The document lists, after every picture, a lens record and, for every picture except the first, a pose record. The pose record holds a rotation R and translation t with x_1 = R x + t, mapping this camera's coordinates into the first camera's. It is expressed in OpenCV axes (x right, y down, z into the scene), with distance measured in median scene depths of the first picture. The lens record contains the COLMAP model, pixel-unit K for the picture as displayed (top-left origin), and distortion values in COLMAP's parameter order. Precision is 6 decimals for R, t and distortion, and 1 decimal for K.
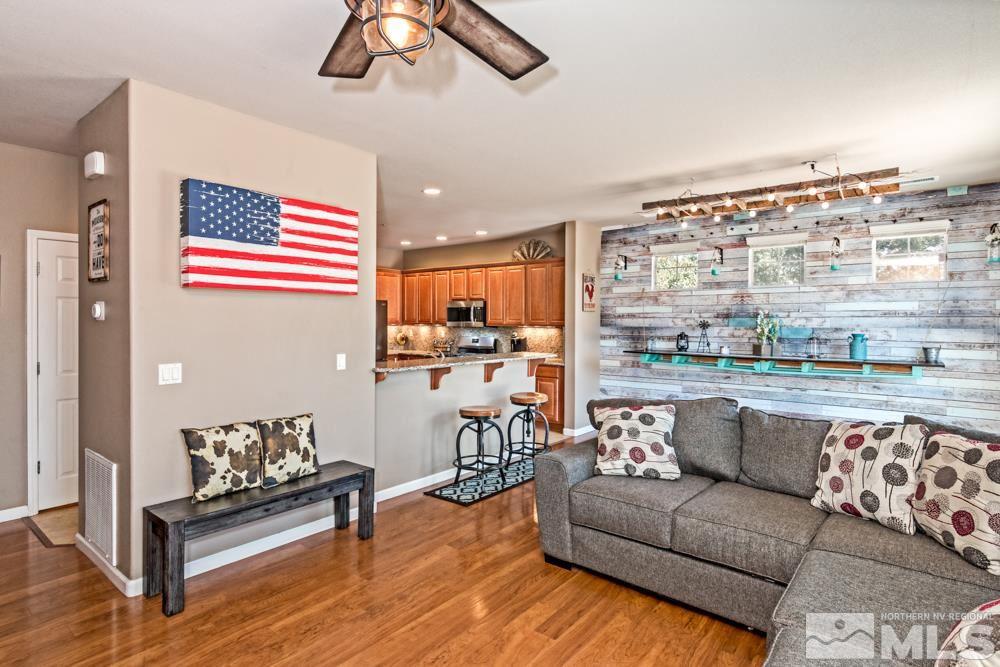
lens RADIAL K [[525.3, 0, 498.5], [0, 525.3, 323.1], [0, 0, 1]] dist [-0.002014, 0.000658]
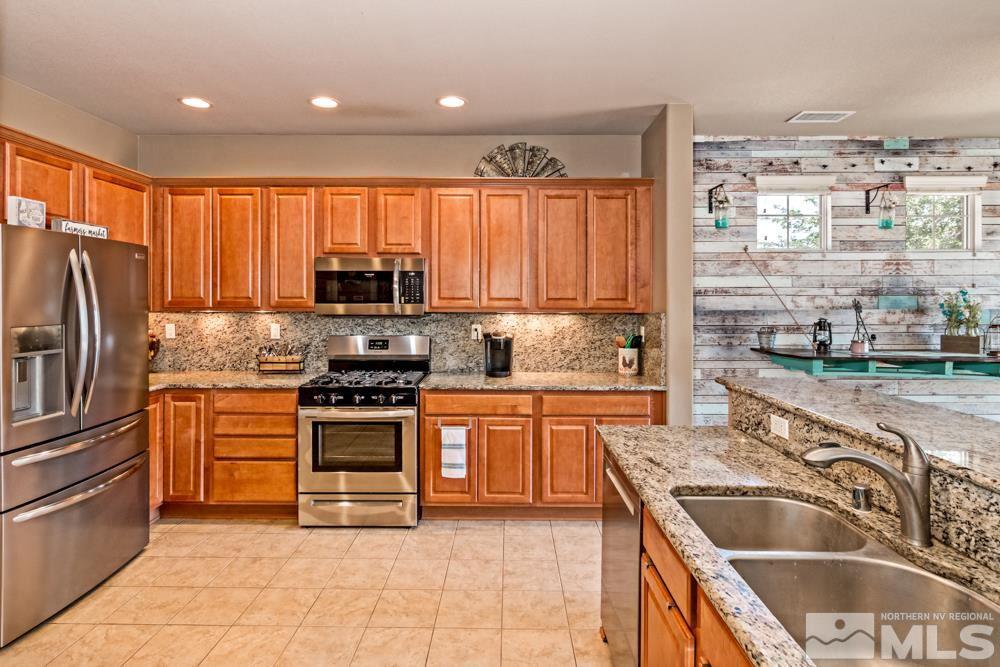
lens RADIAL K [[521.7, 0, 502.5], [0, 521.7, 297.6], [0, 0, 1]] dist [0.002268, 0.000537]
pose [[0.780190, -0.000785, 0.625542, -0.445400], [0.004885, 0.999976, -0.004837, -0.008650], [-0.625524, 0.006830, 0.780175, 1.021437]]
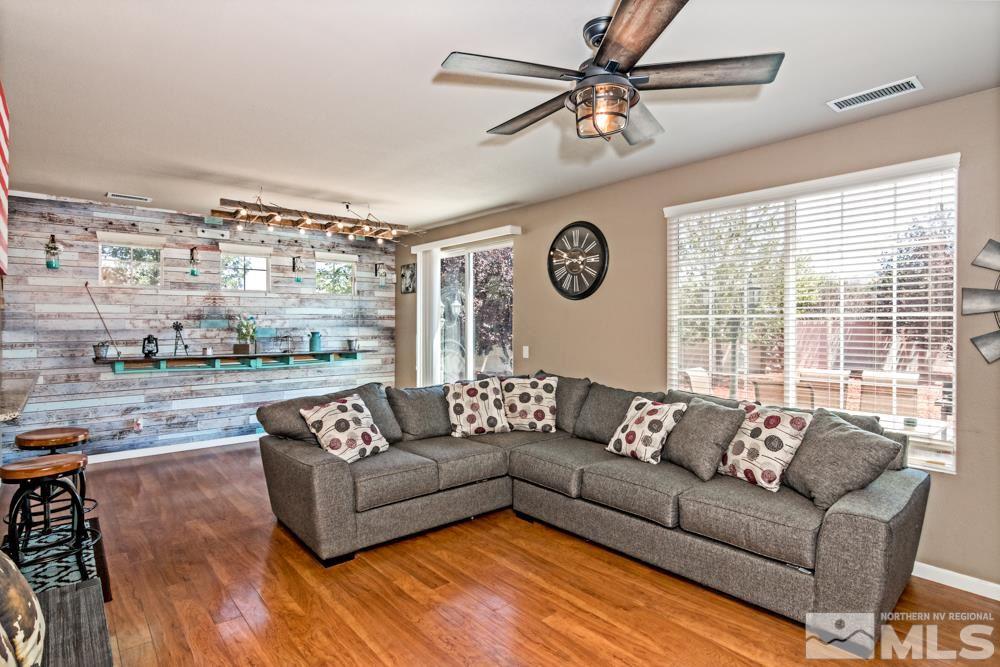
lens RADIAL K [[510.2, 0, 498.2], [0, 510.2, 324.2], [0, 0, 1]] dist [-0.000205, 0.000385]
pose [[0.176543, -0.006964, 0.984268, -0.546162], [0.004722, 0.999969, 0.006228, -0.005281], [-0.984282, 0.003548, 0.176571, 0.351263]]
